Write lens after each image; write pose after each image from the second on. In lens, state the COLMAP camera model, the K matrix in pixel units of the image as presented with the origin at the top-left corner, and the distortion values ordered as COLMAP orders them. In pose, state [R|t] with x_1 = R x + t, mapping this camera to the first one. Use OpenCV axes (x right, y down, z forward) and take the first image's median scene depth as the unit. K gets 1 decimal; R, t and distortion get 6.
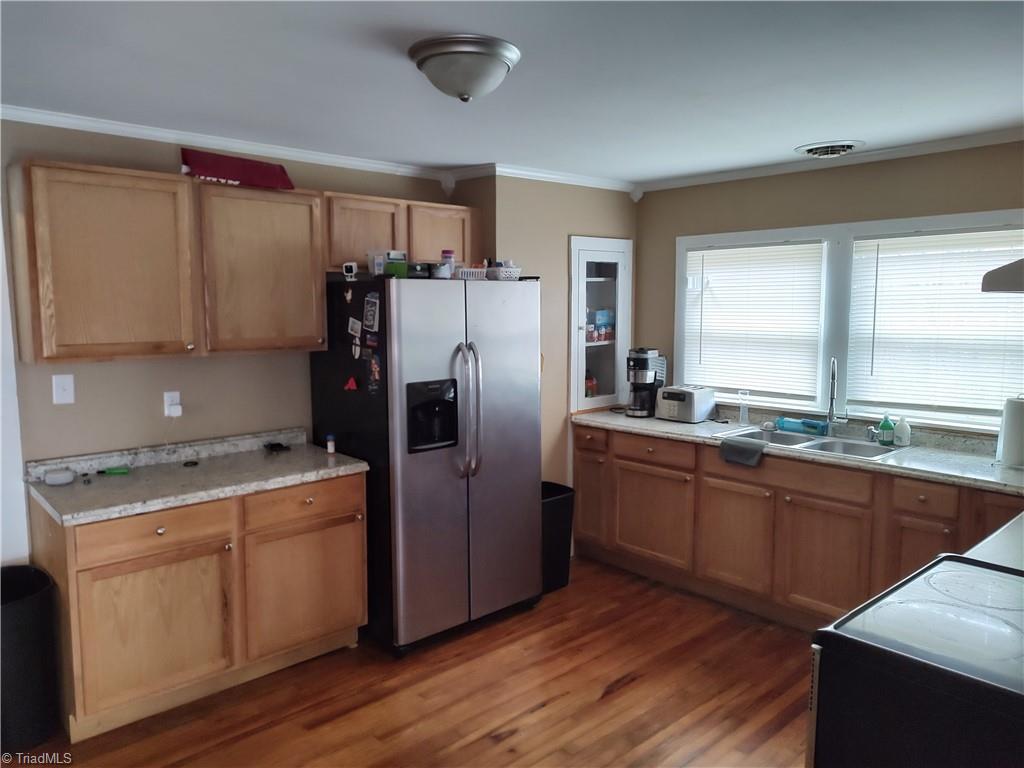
lens RADIAL K [[737.8, 0, 499.5], [0, 737.8, 383.2], [0, 0, 1]] dist [0.054507, -0.001993]
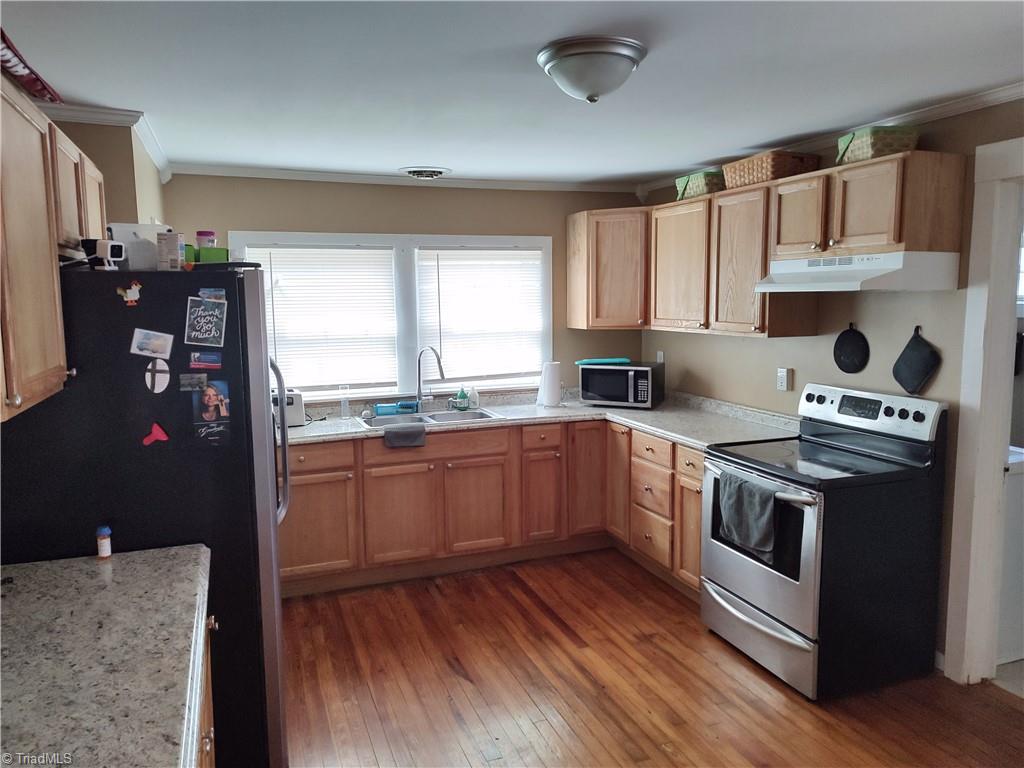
lens RADIAL K [[737.8, 0, 499.5], [0, 737.8, 383.2], [0, 0, 1]] dist [0.054507, -0.001993]
pose [[0.376068, -0.112744, 0.919707, -0.648896], [0.116262, 0.990467, 0.073879, -0.052646], [-0.919269, 0.079144, 0.385591, 0.461797]]
